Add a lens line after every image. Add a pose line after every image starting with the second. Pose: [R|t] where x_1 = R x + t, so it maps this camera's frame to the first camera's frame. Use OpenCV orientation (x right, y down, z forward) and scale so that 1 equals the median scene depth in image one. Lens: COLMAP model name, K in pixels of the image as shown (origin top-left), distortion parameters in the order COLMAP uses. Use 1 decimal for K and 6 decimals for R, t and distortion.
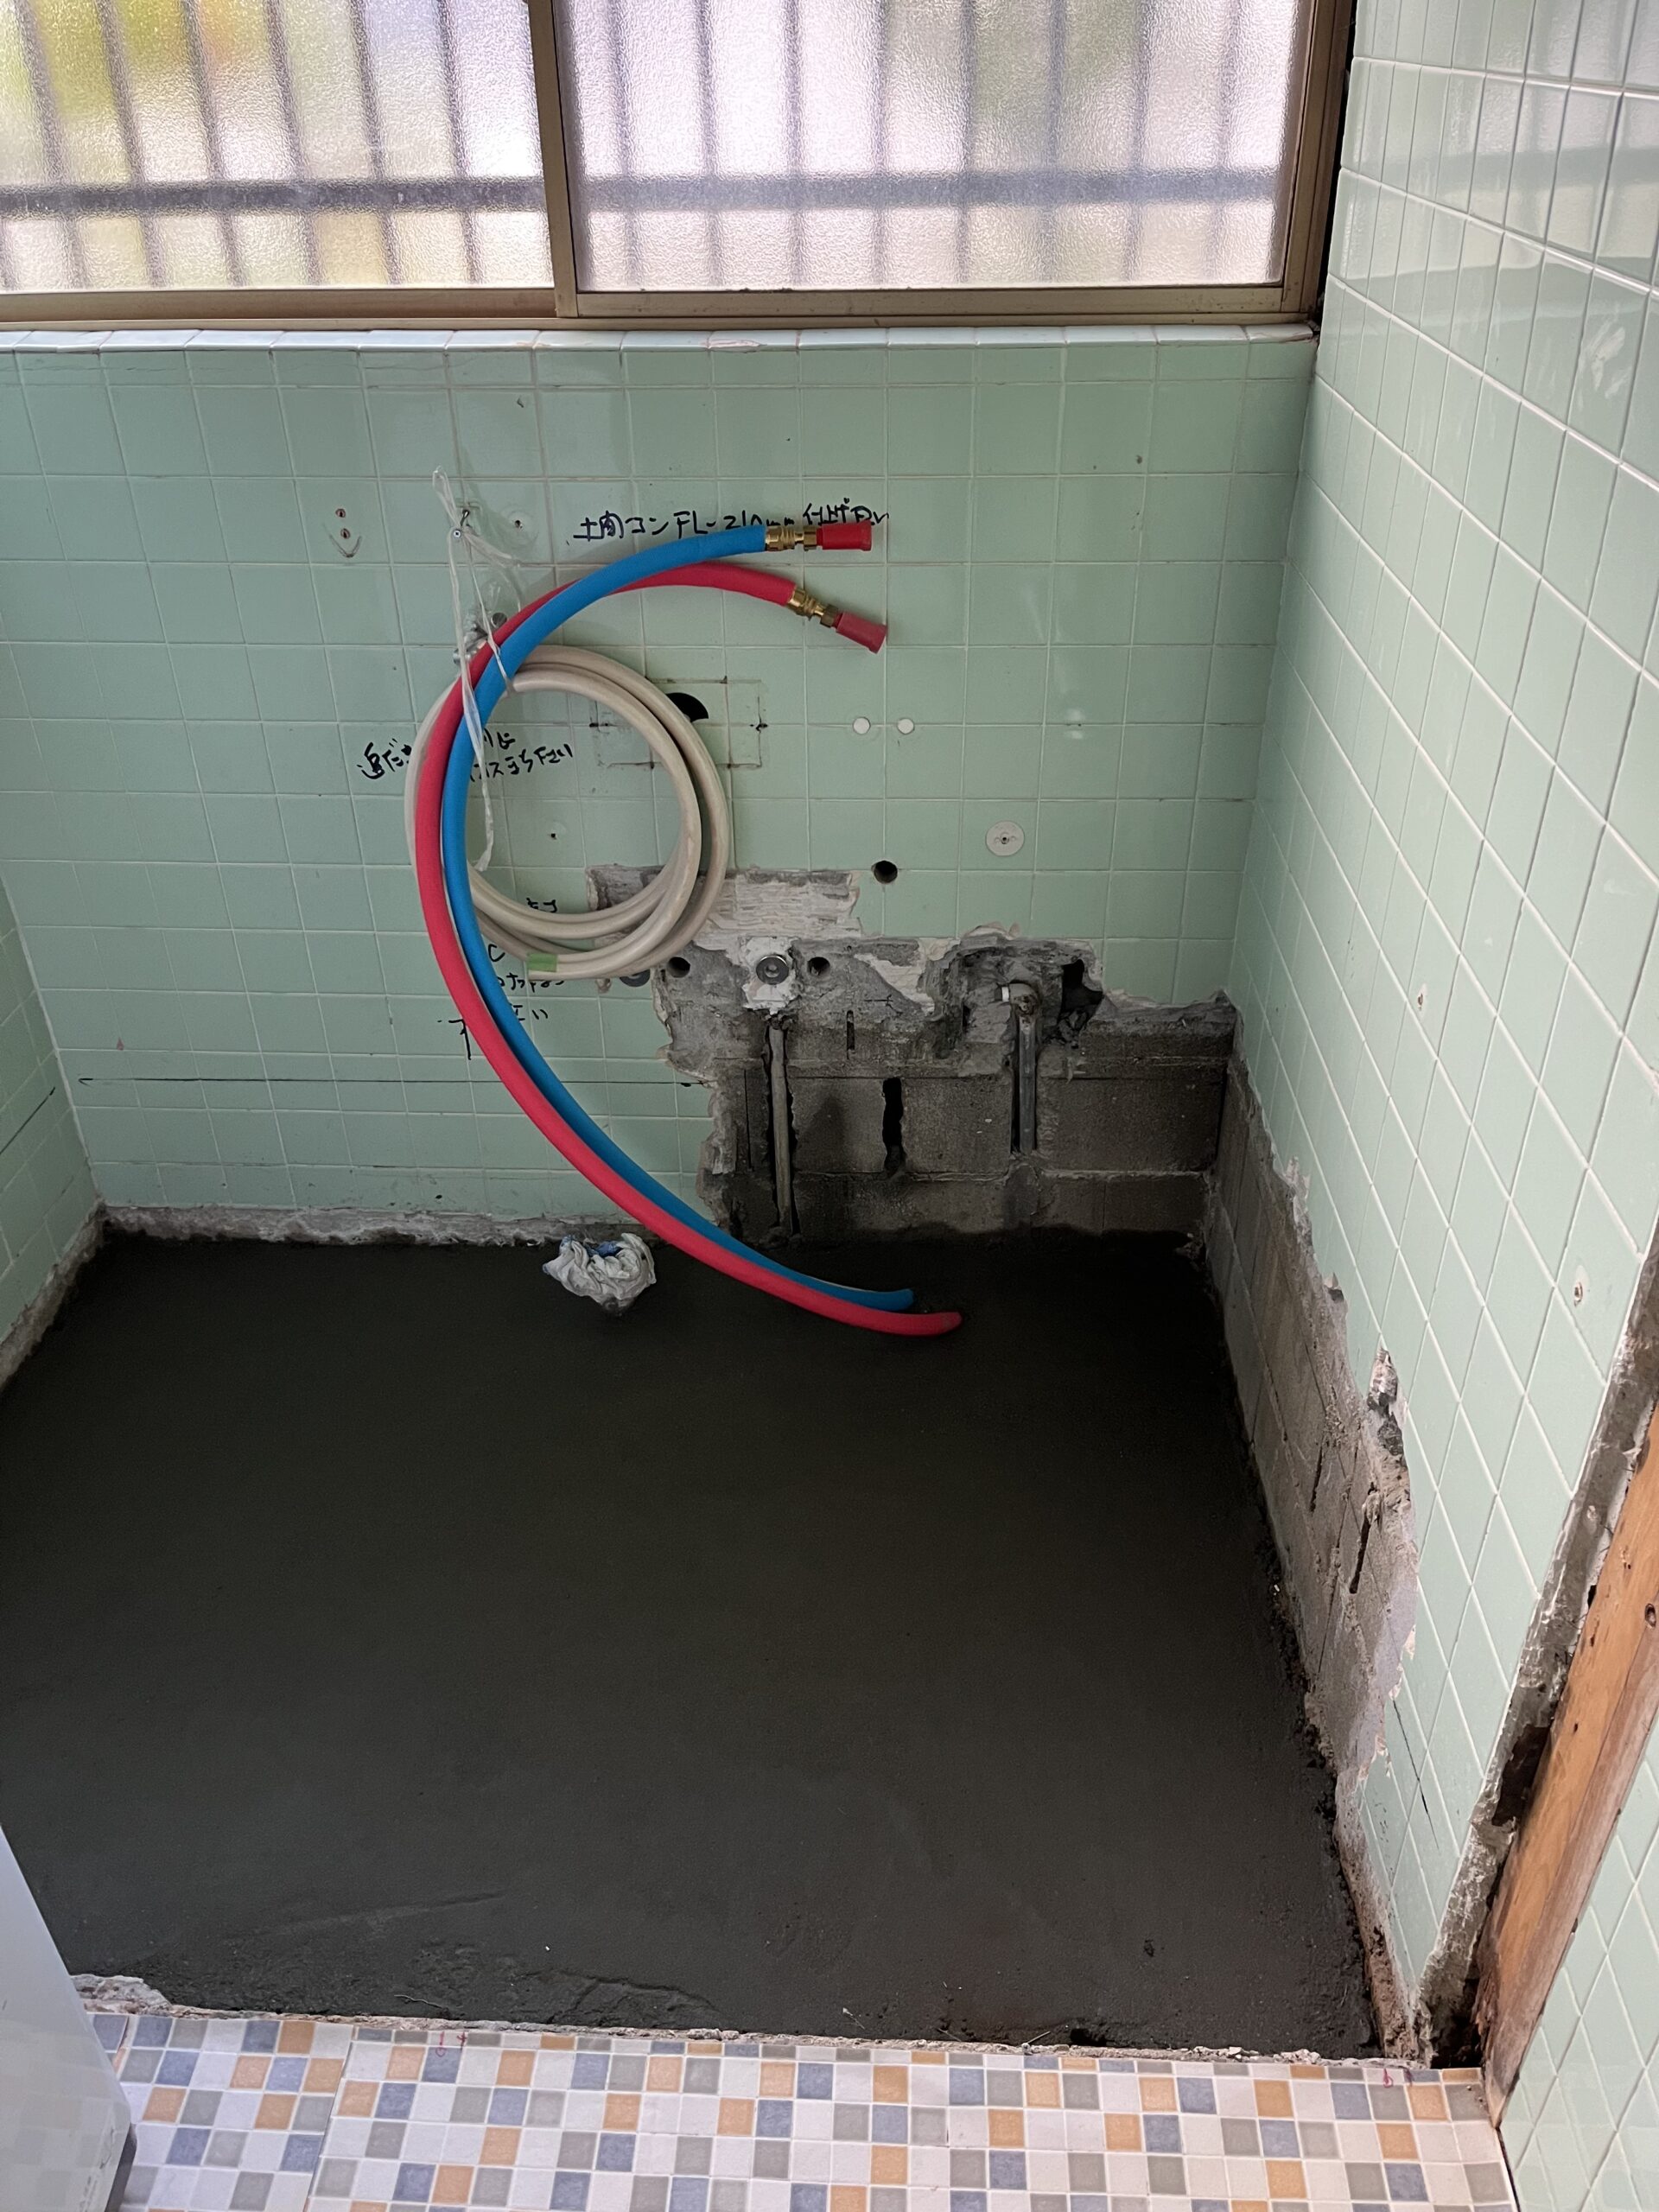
lens RADIAL K [[1720.6, 0, 776.1], [0, 1720.6, 1064.3], [0, 0, 1]] dist [0.024343, -0.052349]
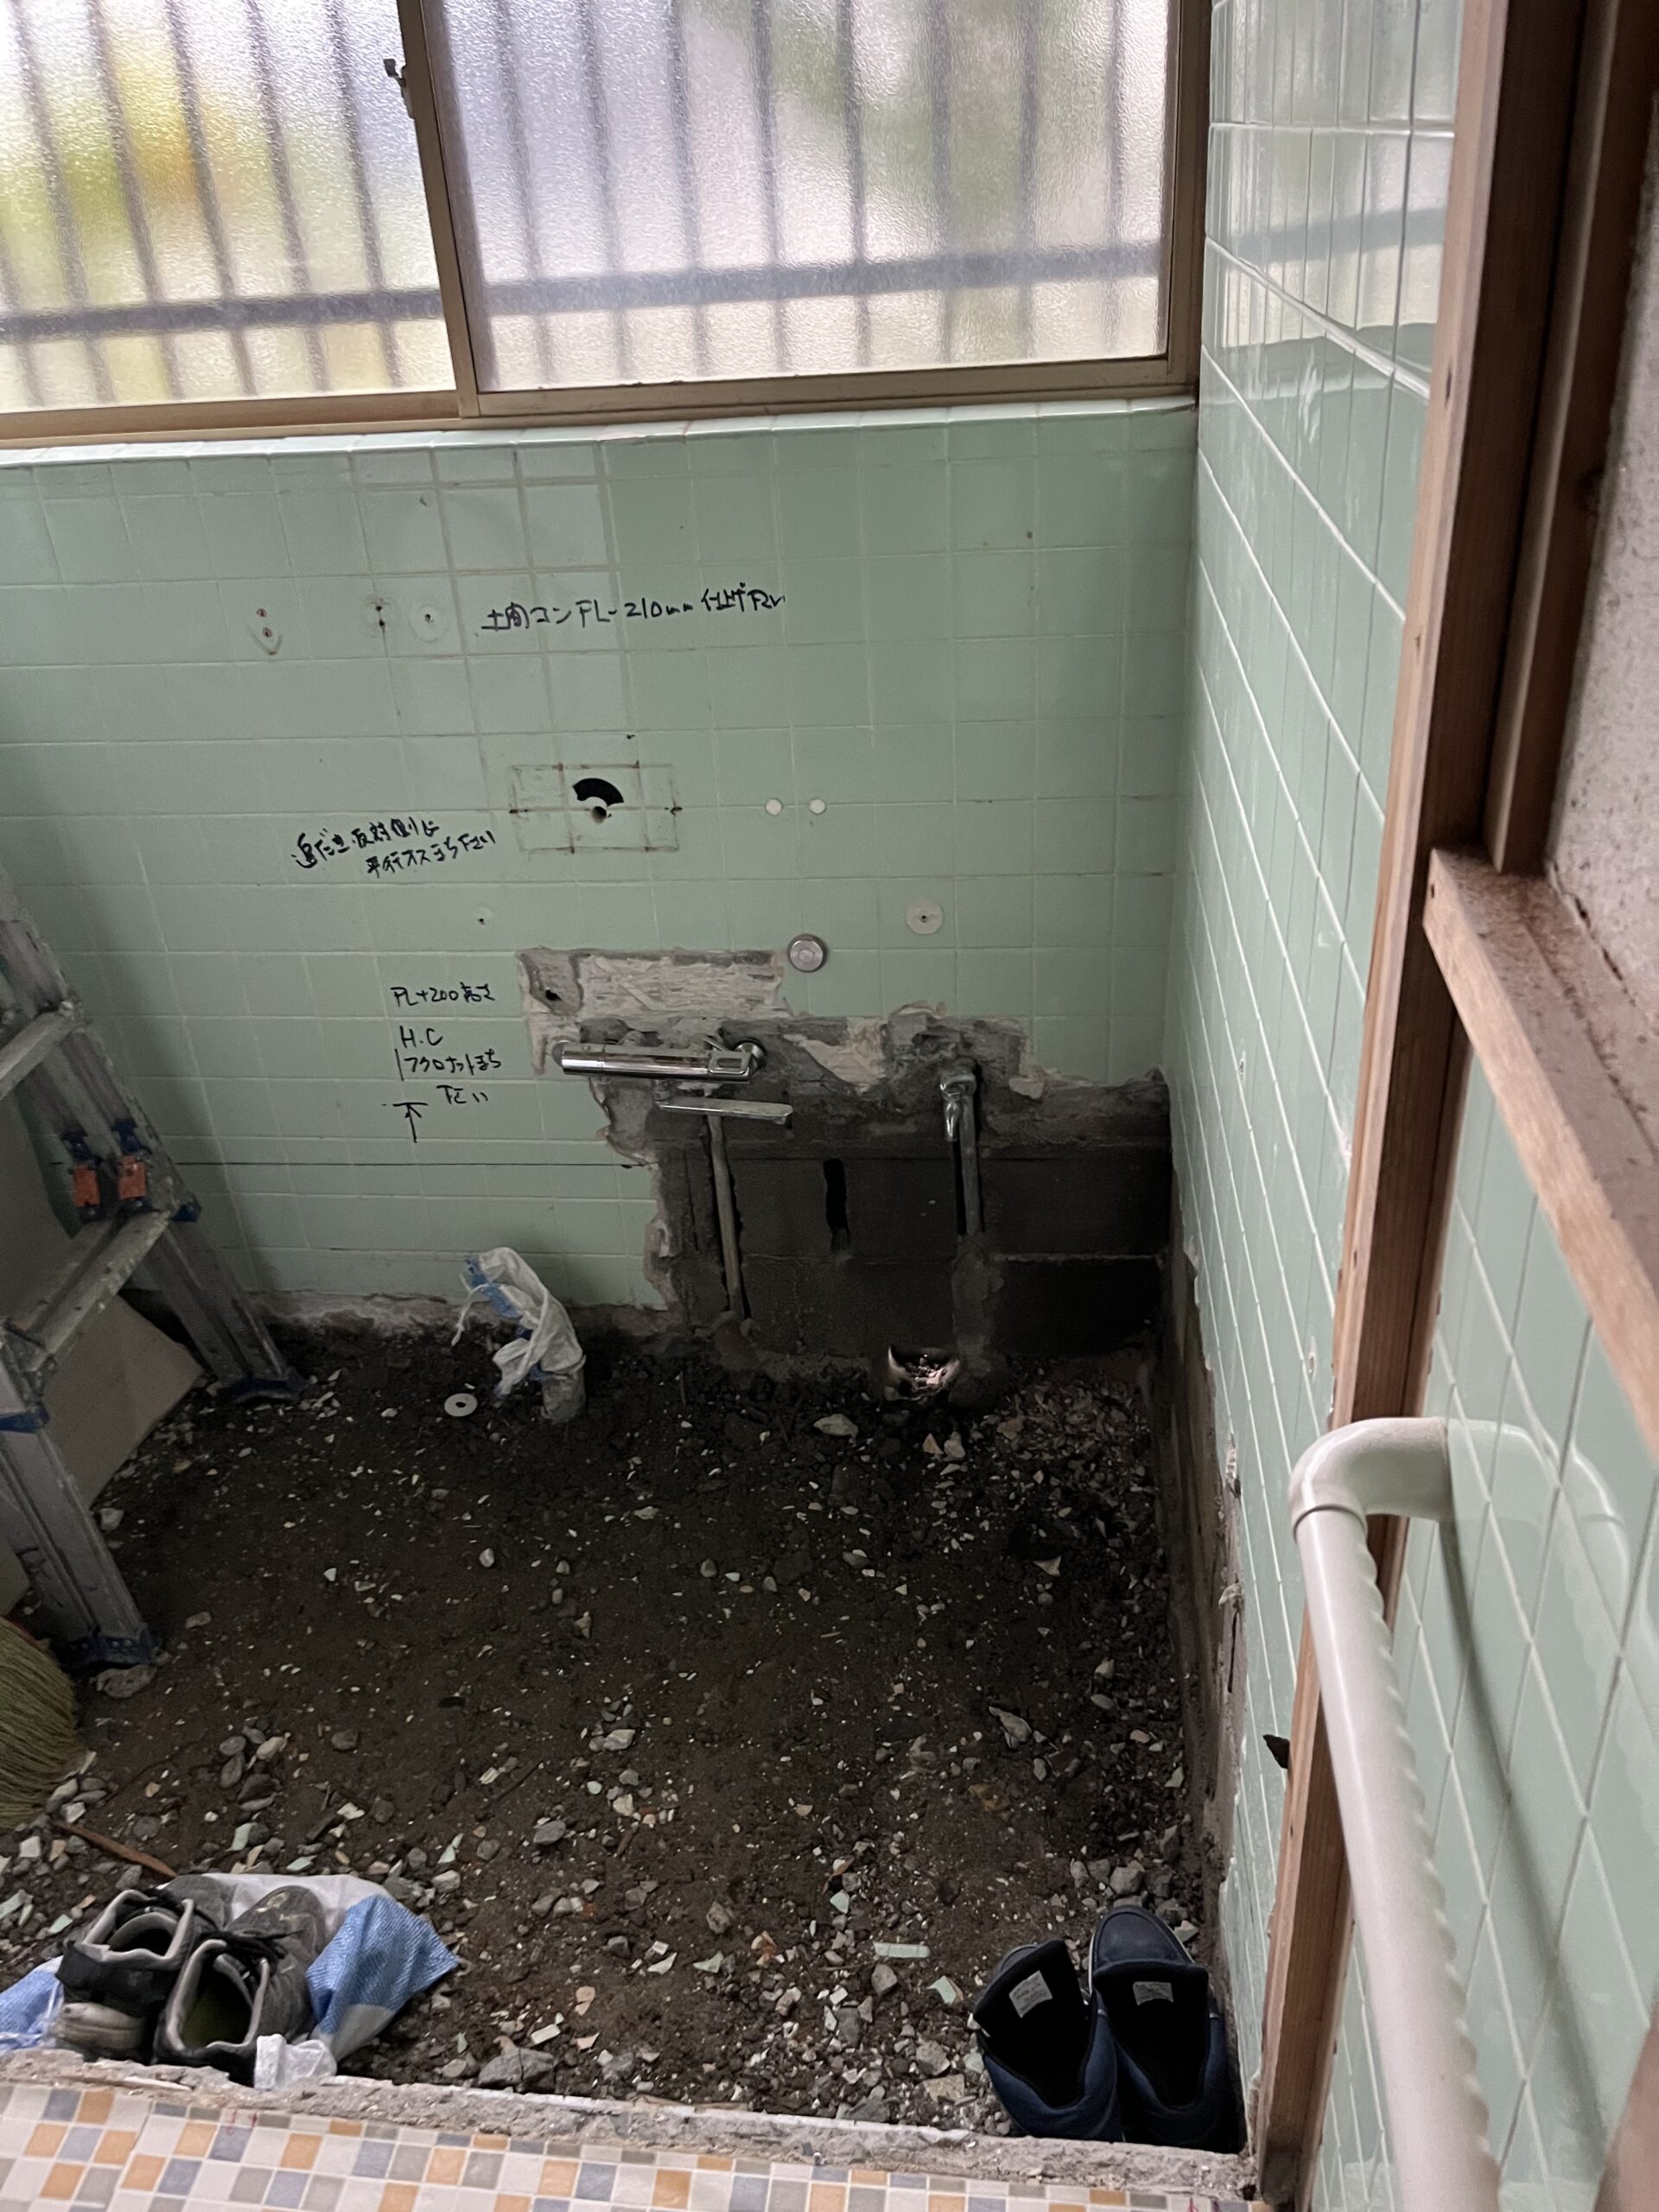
lens RADIAL K [[1720.6, 0, 839.8], [0, 1720.6, 1085.4], [0, 0, 1]] dist [0.024343, -0.052349]
pose [[0.995994, -0.005119, -0.089272, 0.187616], [0.002497, 0.999563, -0.029460, -0.005350], [0.089383, 0.029119, 0.995572, 0.010369]]
